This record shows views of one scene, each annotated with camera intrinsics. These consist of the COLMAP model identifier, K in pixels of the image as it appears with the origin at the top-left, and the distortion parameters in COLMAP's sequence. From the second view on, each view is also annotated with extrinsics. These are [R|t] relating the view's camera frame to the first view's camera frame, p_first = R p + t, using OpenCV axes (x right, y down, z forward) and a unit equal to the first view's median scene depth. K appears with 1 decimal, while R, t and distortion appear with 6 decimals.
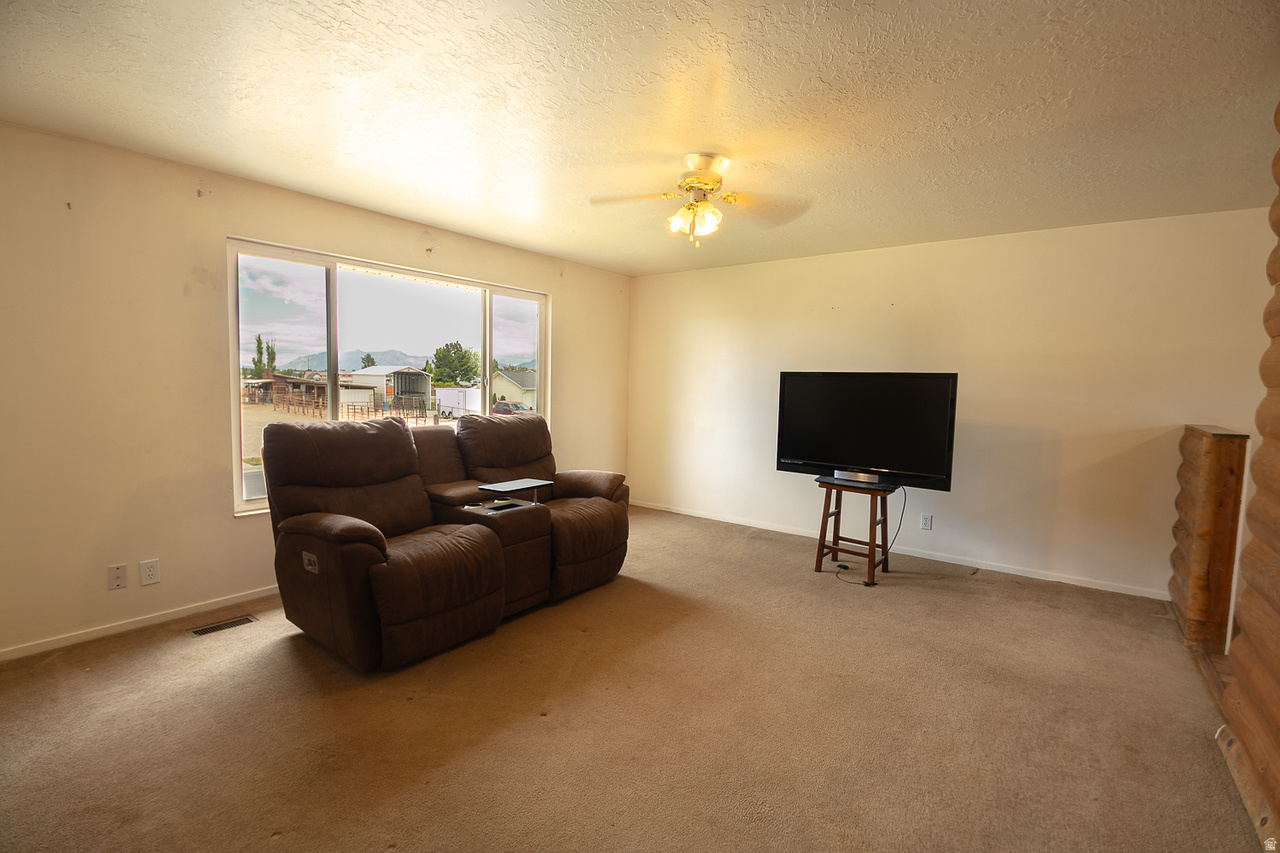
lens RADIAL K [[574.0, 0, 640.0], [0, 574.0, 426.5], [0, 0, 1]] dist [0.028690, -0.016208]
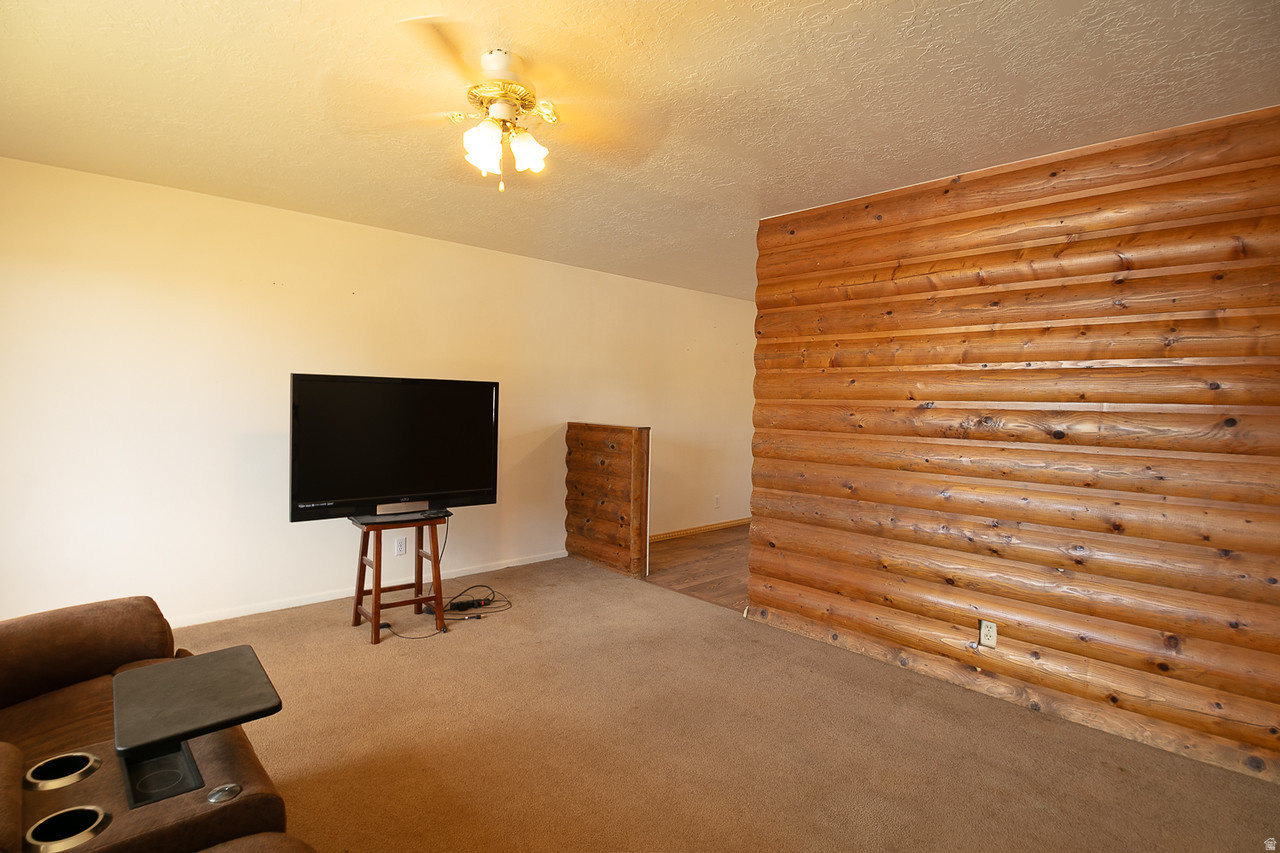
lens RADIAL K [[640.5, 0, 640.0], [0, 640.5, 426.5], [0, 0, 1]] dist [0.001210, 0.000036]
pose [[0.216620, -0.060938, 0.974352, -0.425262], [0.057055, 0.997134, 0.049679, -0.052338], [-0.974587, 0.044830, 0.219476, 0.480352]]
